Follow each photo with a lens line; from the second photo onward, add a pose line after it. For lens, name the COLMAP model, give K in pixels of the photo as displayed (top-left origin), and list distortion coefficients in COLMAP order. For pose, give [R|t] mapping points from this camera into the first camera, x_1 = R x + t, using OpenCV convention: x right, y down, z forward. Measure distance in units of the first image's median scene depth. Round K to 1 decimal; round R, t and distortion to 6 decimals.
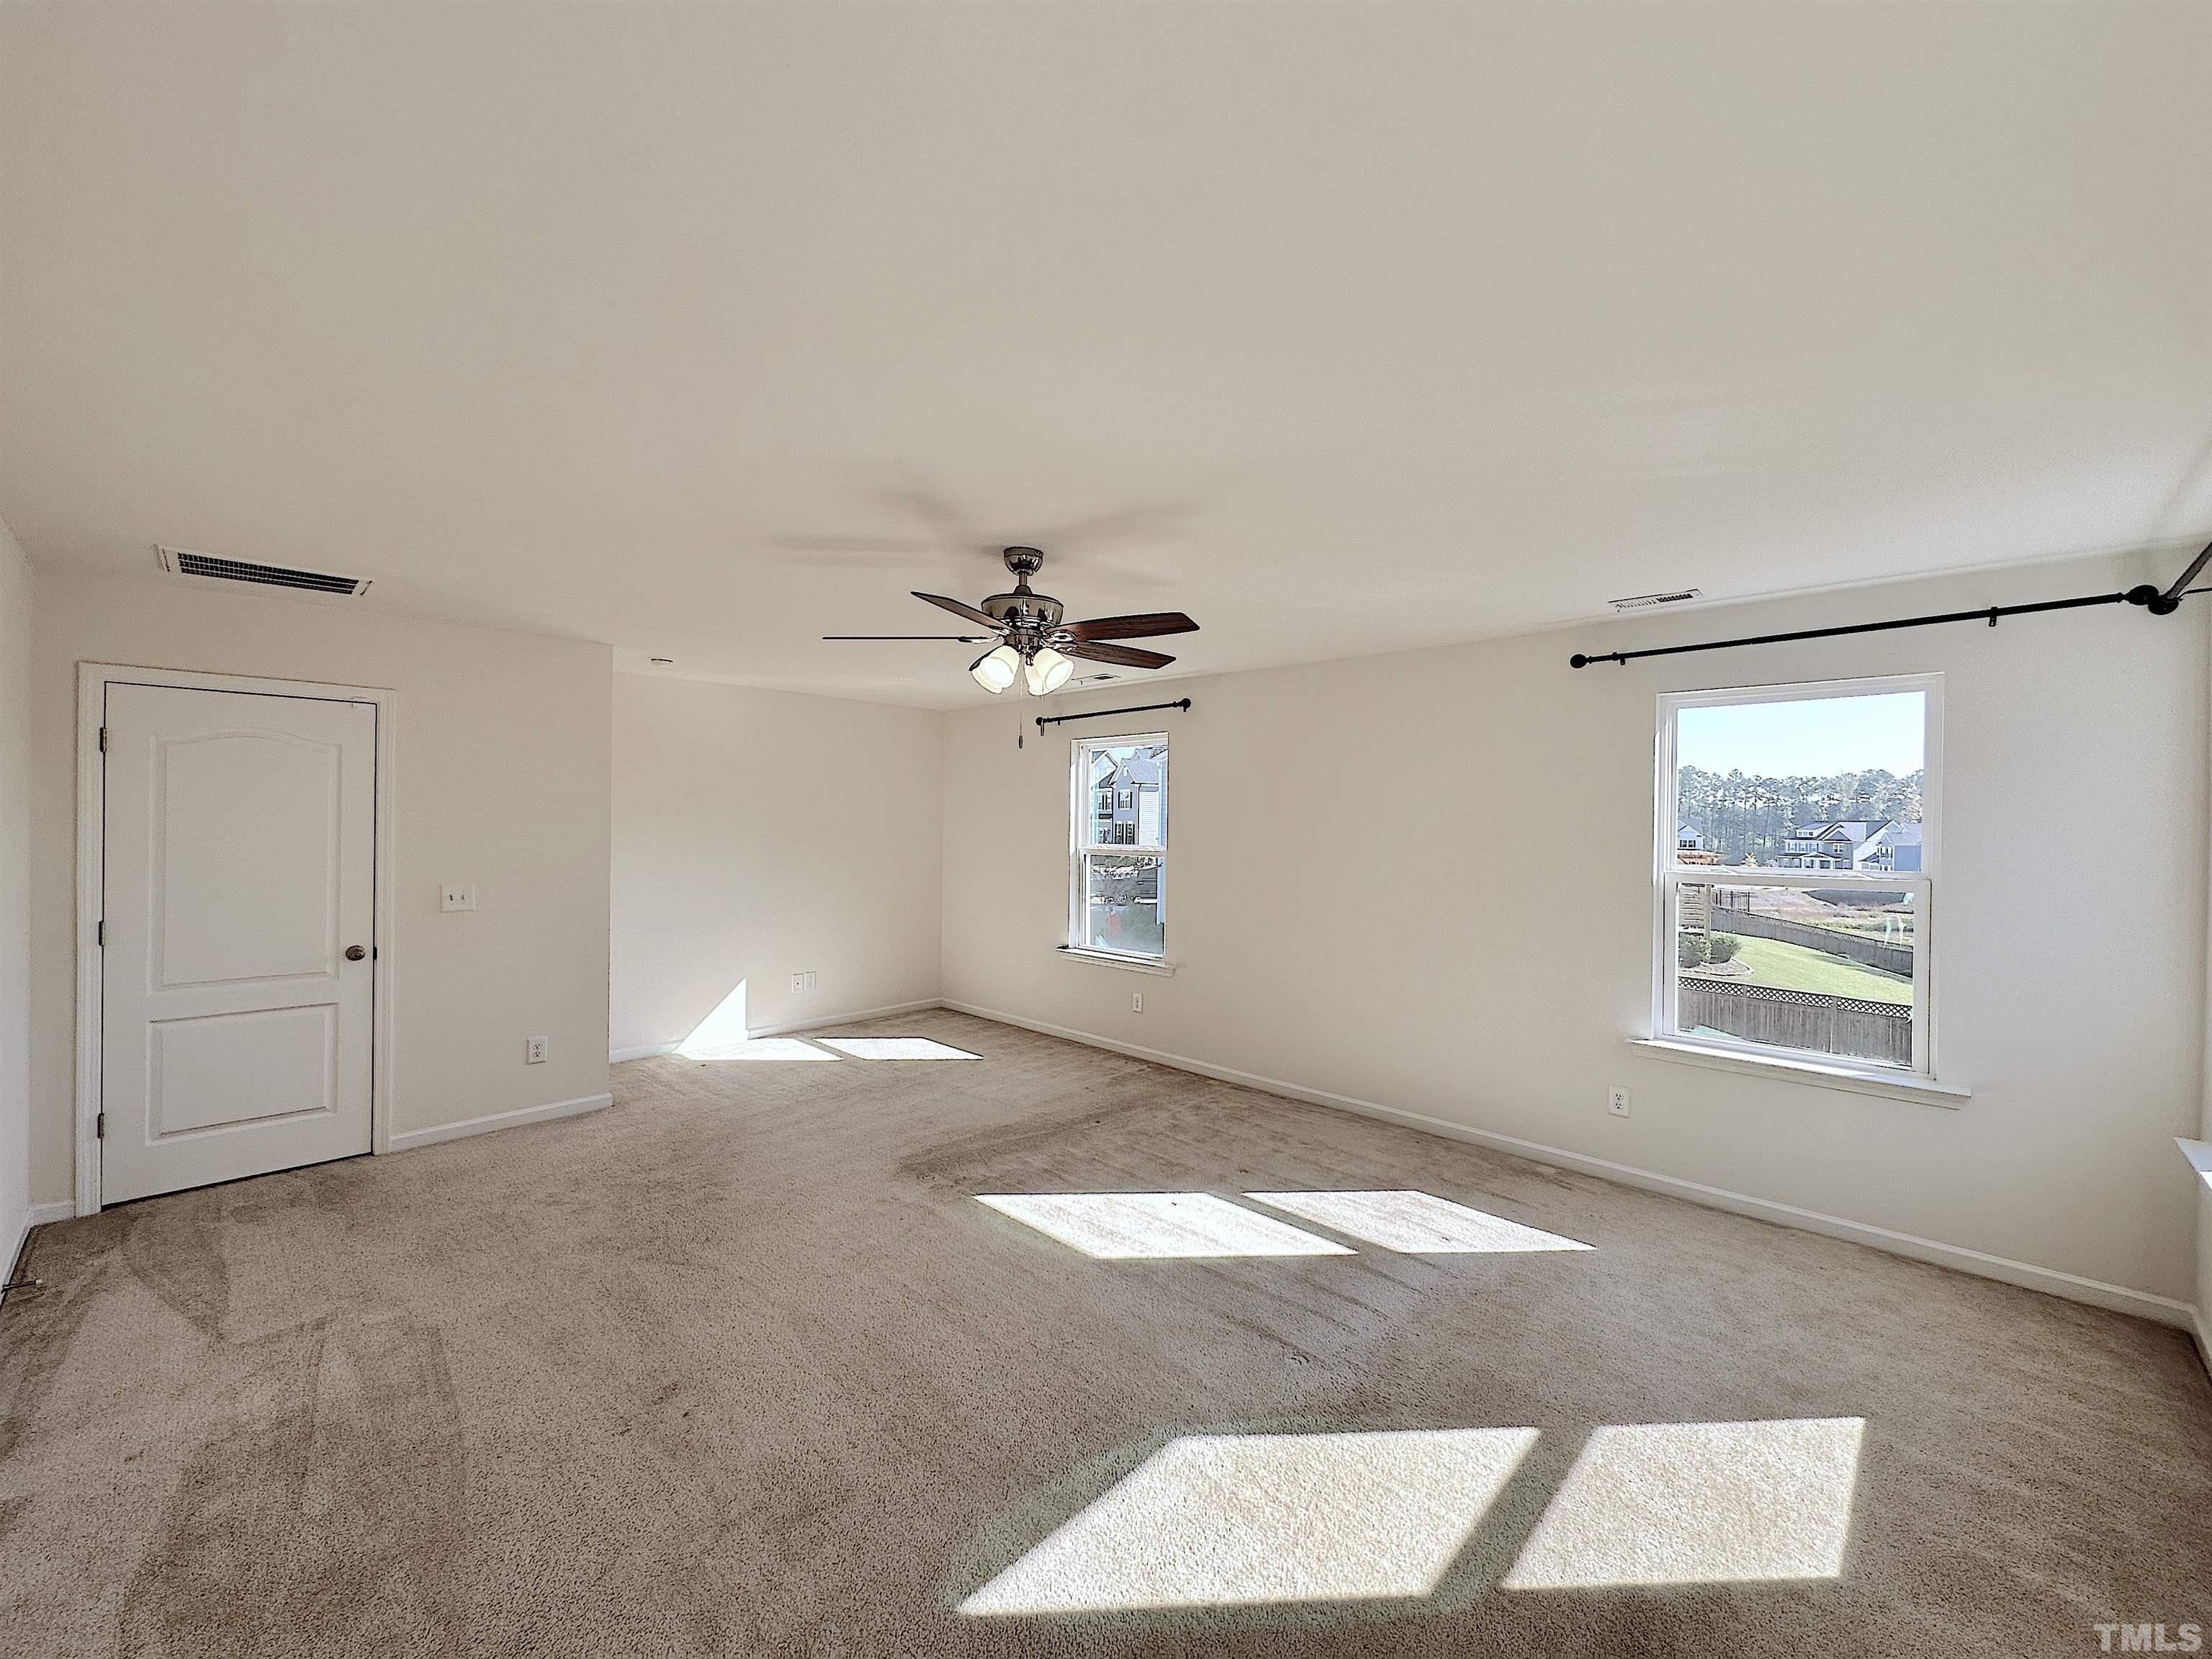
lens RADIAL K [[889.4, 0, 1103.8], [0, 889.4, 825.8], [0, 0, 1]] dist [-0.000975, 0.000308]
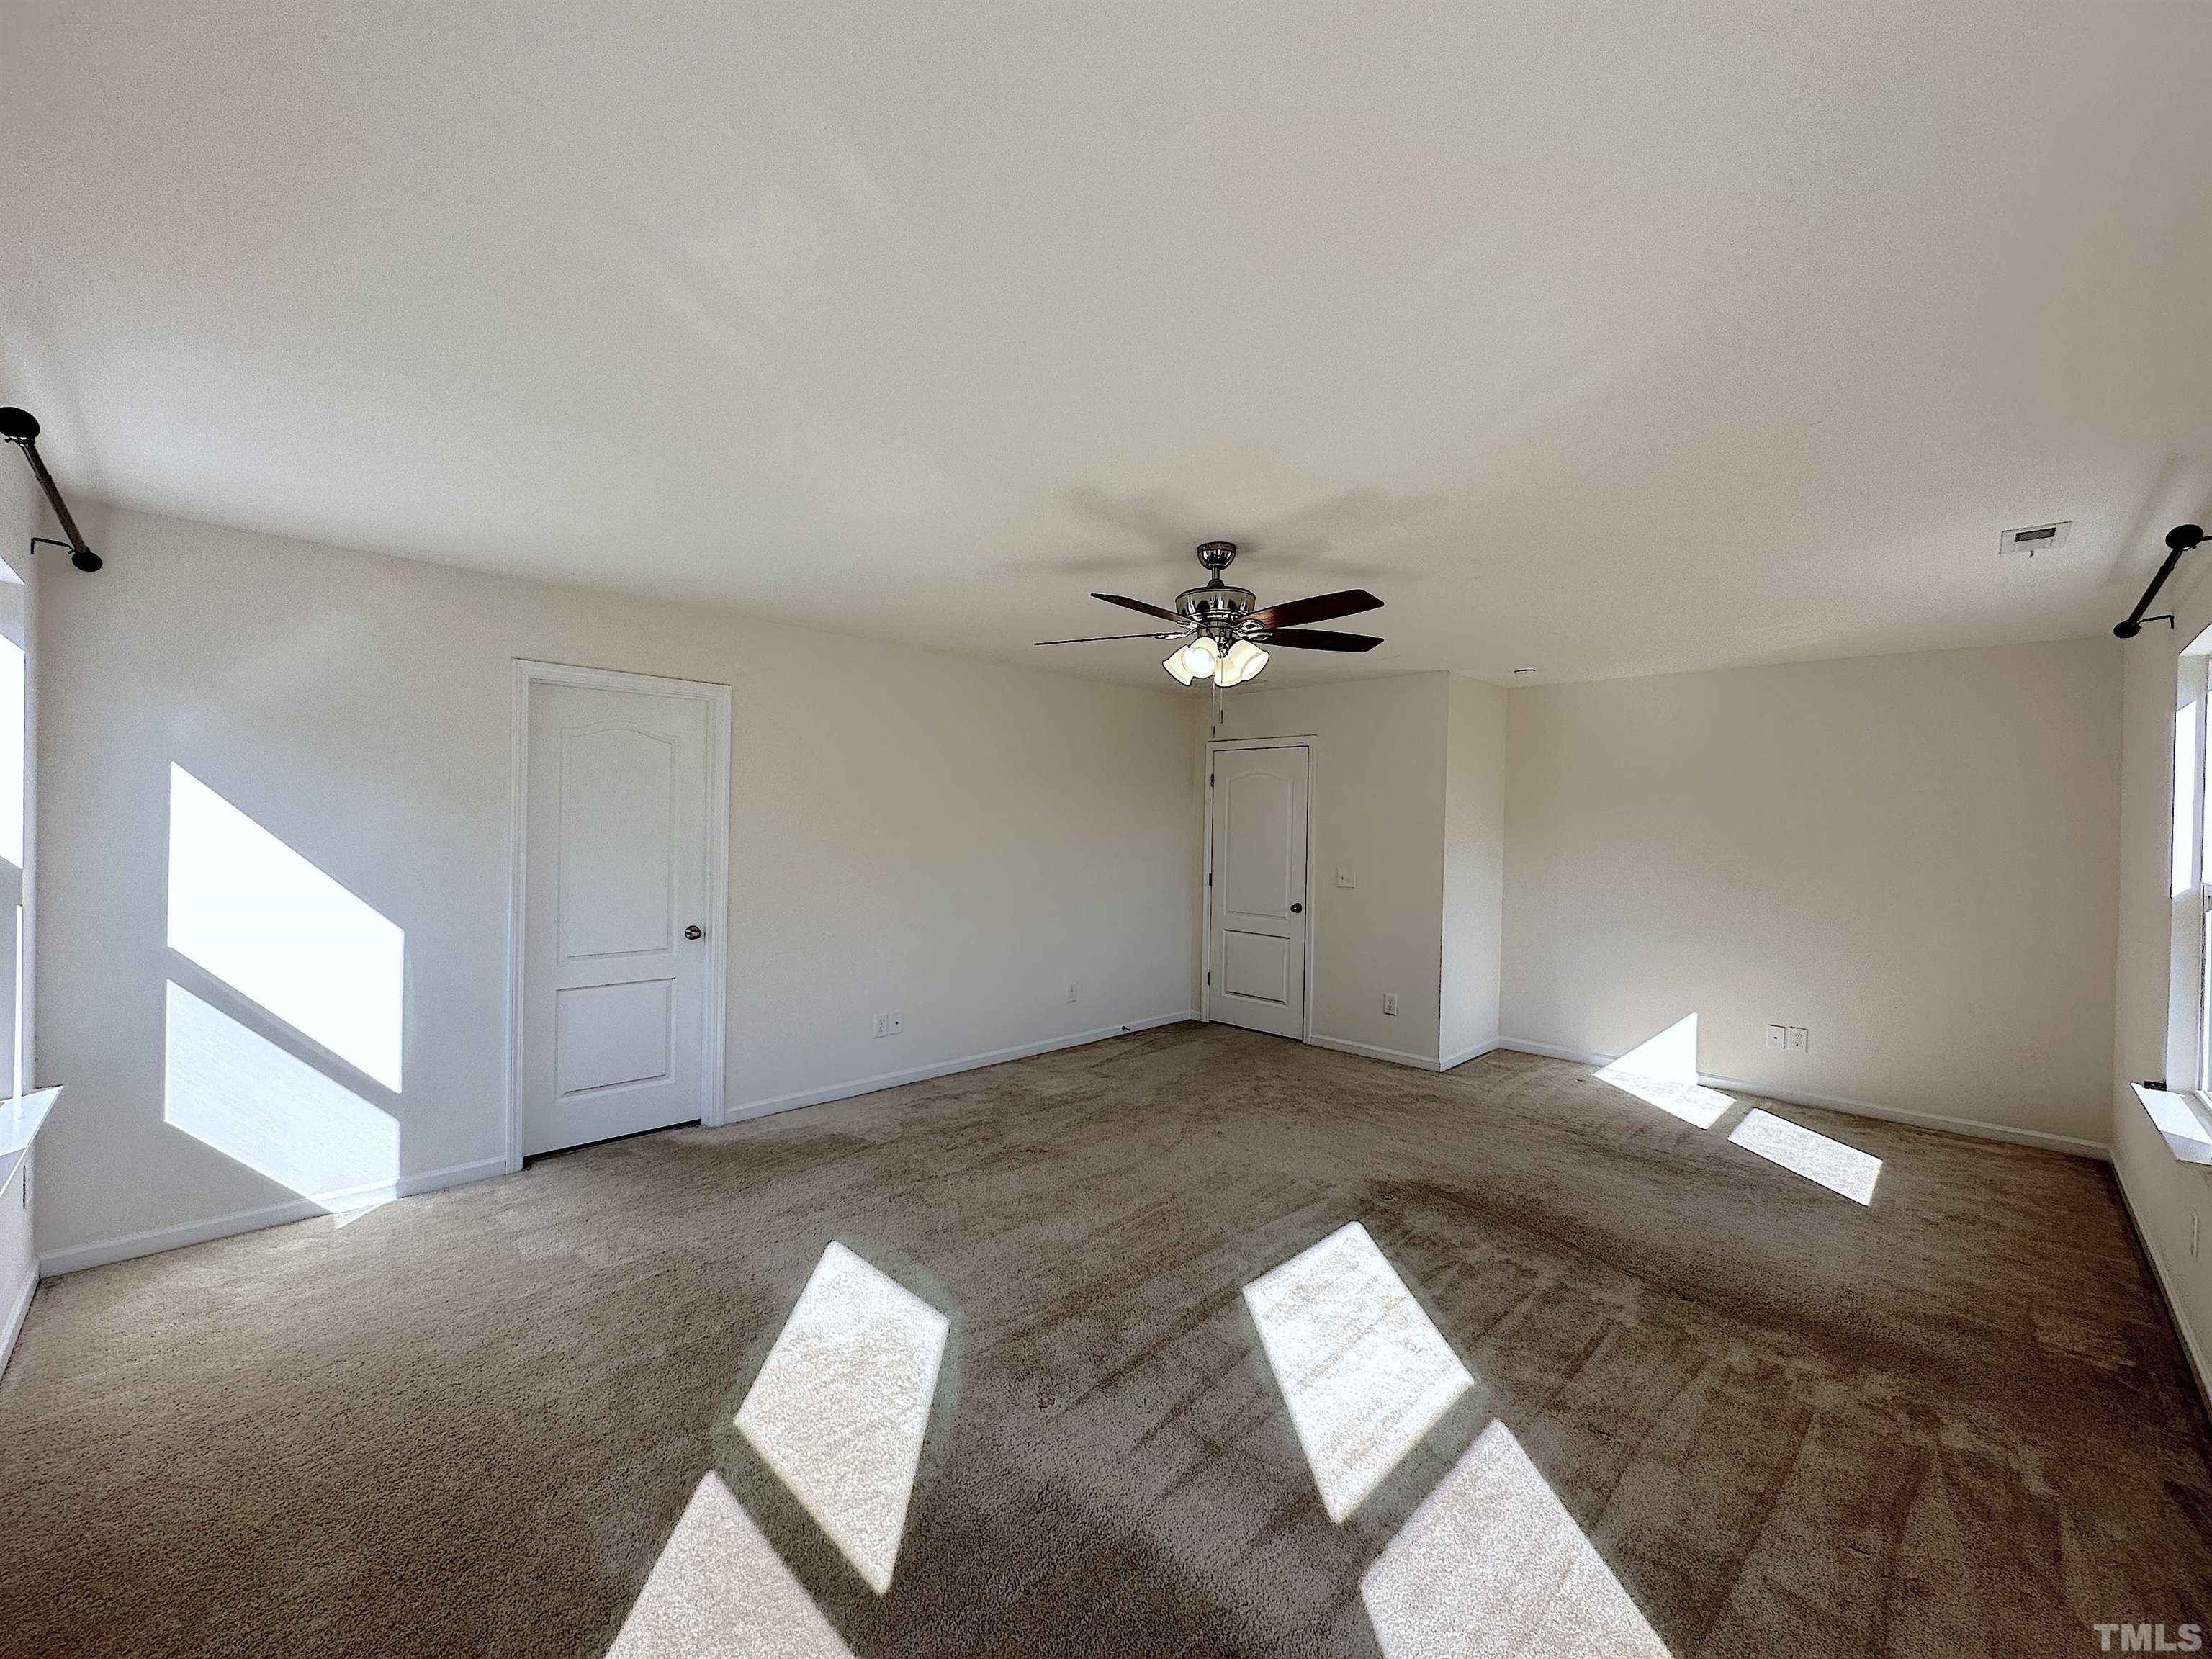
lens RADIAL K [[889.4, 0, 1103.8], [0, 889.4, 825.8], [0, 0, 1]] dist [-0.000975, 0.000308]
pose [[-0.009004, -0.006579, -0.999938, 0.806933], [-0.023971, 0.999692, -0.006361, 0.020567], [0.999672, 0.023912, -0.009159, 0.765217]]
